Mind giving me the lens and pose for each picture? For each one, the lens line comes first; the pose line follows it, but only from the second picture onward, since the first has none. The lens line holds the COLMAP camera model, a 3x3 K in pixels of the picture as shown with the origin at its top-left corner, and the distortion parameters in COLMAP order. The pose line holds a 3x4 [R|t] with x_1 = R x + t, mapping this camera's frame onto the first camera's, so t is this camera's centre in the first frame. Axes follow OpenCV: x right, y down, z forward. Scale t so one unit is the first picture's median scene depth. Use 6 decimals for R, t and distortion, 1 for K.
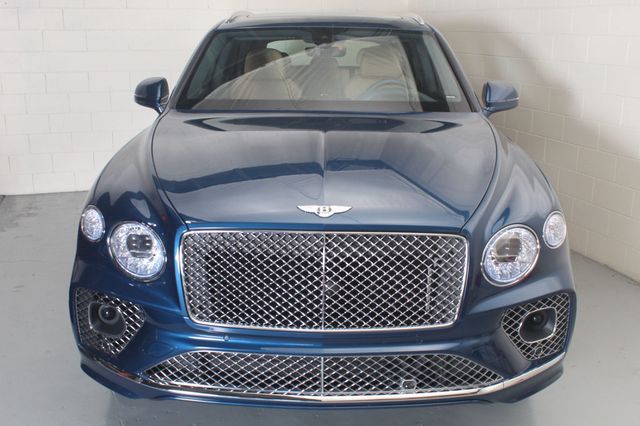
lens RADIAL K [[698.4, 0, 320.0], [0, 698.4, 213.0], [0, 0, 1]] dist [-0.079116, 0.028713]
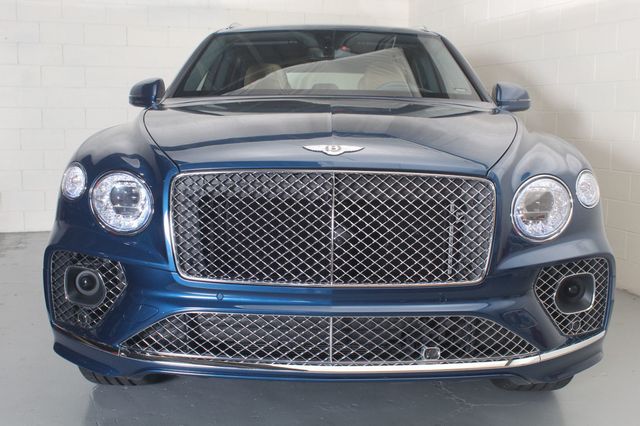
lens RADIAL K [[690.8, 0, 320.0], [0, 690.8, 213.0], [0, 0, 1]] dist [-0.084425, 0.002075]
pose [[0.999989, 0.001030, 0.004583, -0.013796], [-0.000418, 0.991309, -0.131550, 0.182128], [-0.004679, 0.131547, 0.991299, 0.132834]]
